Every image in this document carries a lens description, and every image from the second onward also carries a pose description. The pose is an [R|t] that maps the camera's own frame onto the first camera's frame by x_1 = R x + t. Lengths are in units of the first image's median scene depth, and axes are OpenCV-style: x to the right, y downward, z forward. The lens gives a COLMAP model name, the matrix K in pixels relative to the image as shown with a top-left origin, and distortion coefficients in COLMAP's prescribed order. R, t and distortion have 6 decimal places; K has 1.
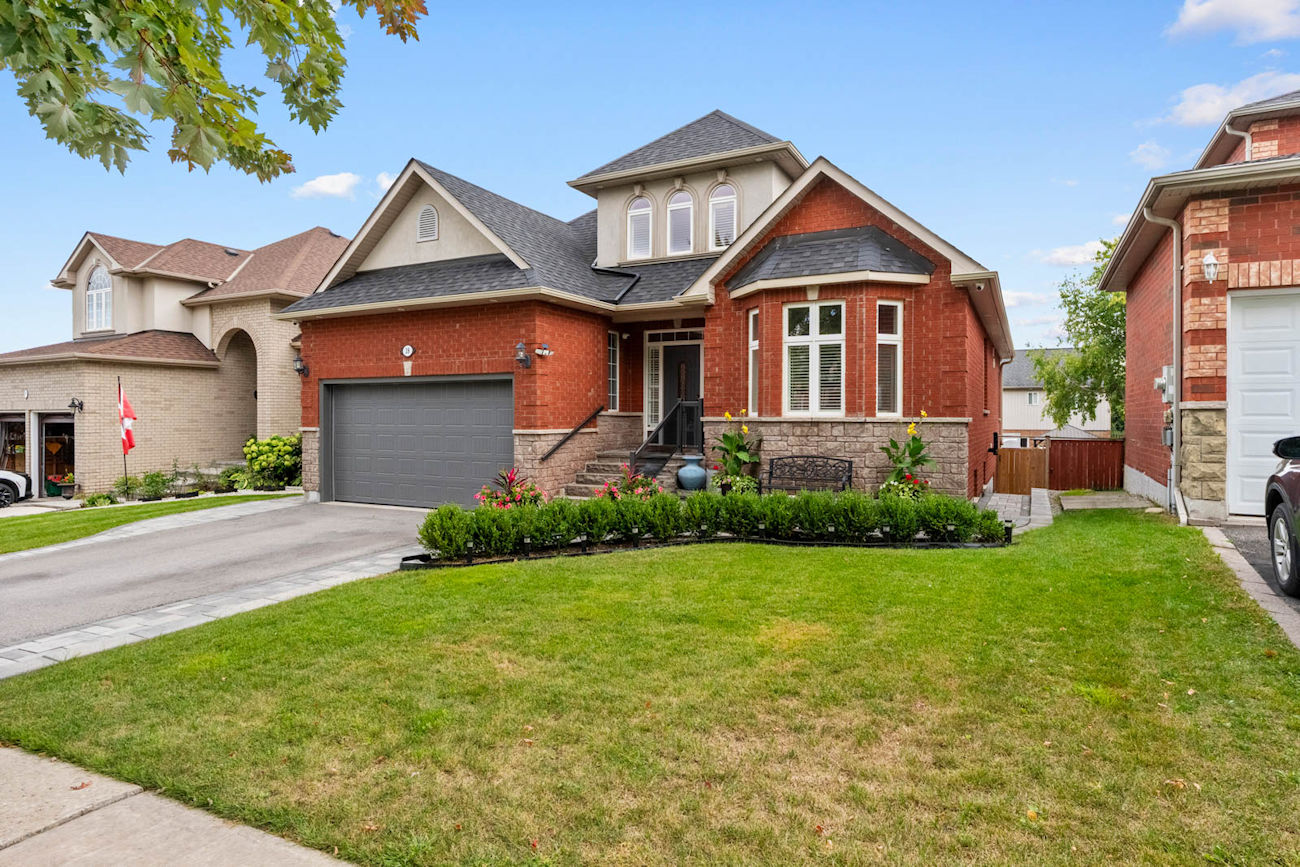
lens RADIAL K [[725.5, 0, 652.2], [0, 725.5, 424.5], [0, 0, 1]] dist [-0.008143, 0.000330]
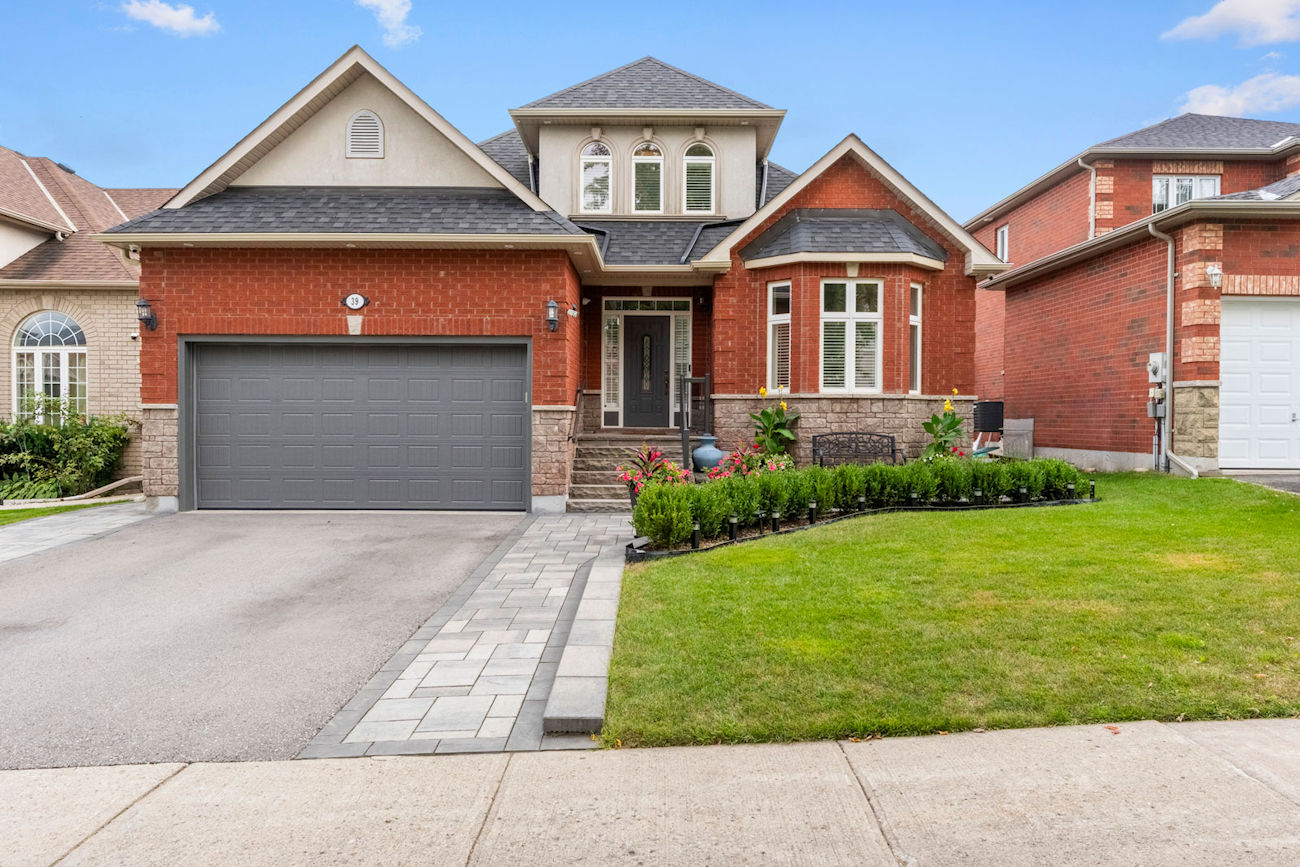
lens RADIAL K [[843.1, 0, 650.8], [0, 843.1, 437.4], [0, 0, 1]] dist [-0.002841, -0.005823]
pose [[0.883957, -0.008766, 0.467486, -0.547827], [0.000960, 0.999856, 0.016933, 0.028935], [-0.467567, -0.014519, 0.883838, 0.093156]]
